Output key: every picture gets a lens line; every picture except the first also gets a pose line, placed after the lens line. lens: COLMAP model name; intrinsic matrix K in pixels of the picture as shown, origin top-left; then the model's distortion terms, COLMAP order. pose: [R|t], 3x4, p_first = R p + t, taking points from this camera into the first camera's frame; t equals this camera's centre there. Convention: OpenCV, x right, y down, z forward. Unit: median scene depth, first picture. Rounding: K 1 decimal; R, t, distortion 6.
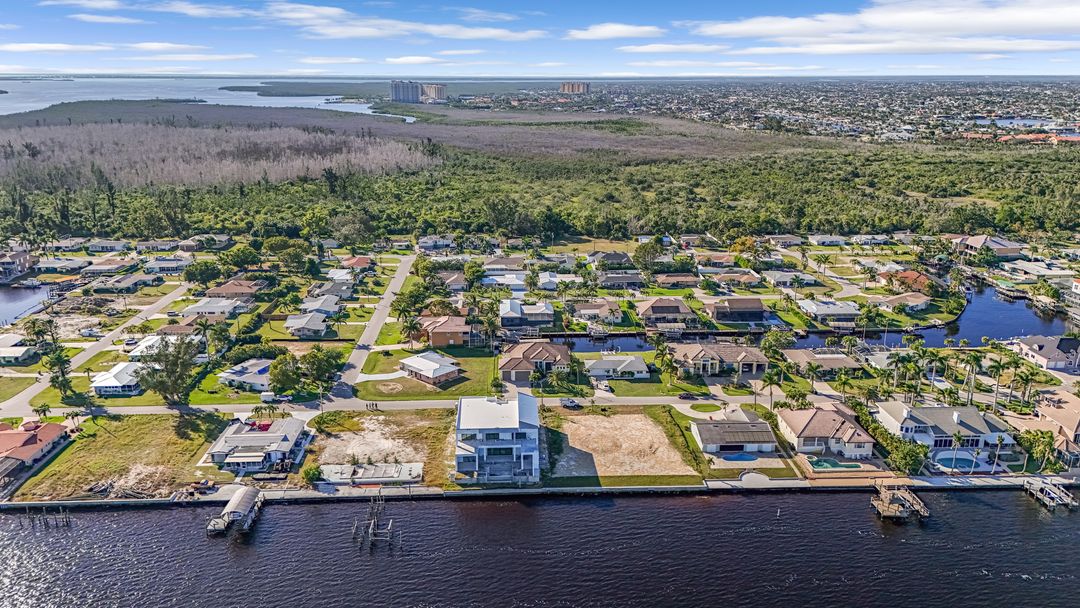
lens RADIAL K [[787.5, 0, 540.0], [0, 787.5, 304.0], [0, 0, 1]] dist [0.087322, -0.102269]
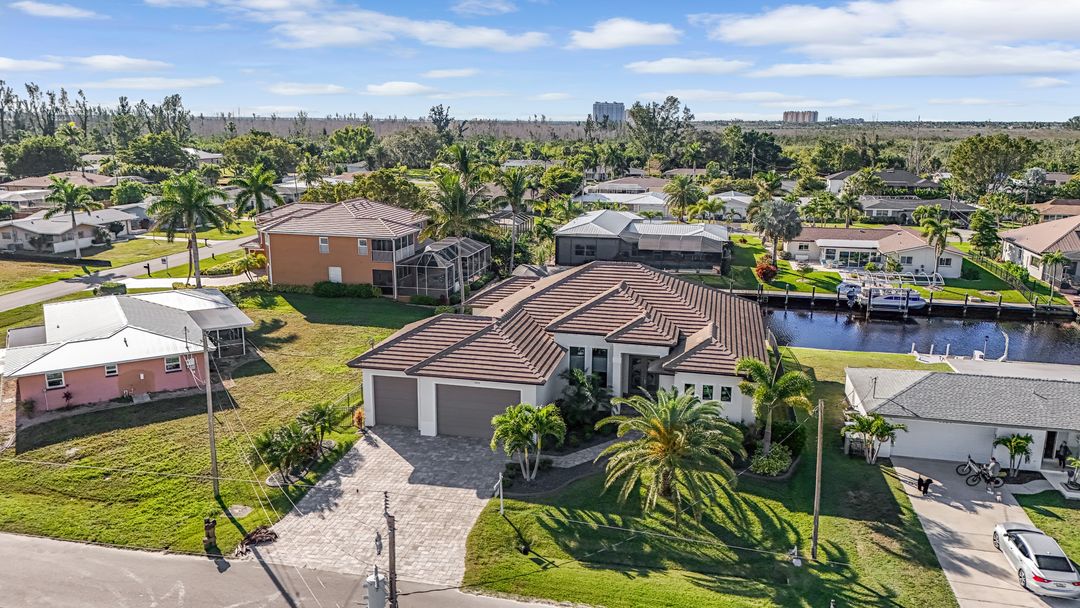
lens RADIAL K [[787.5, 0, 540.0], [0, 787.5, 304.0], [0, 0, 1]] dist [0.087322, -0.102269]
pose [[0.964886, 0.064910, -0.254522, 0.034501], [-0.079420, 0.995726, -0.047141, 0.073927], [0.250375, 0.065700, 0.965917, 0.833946]]
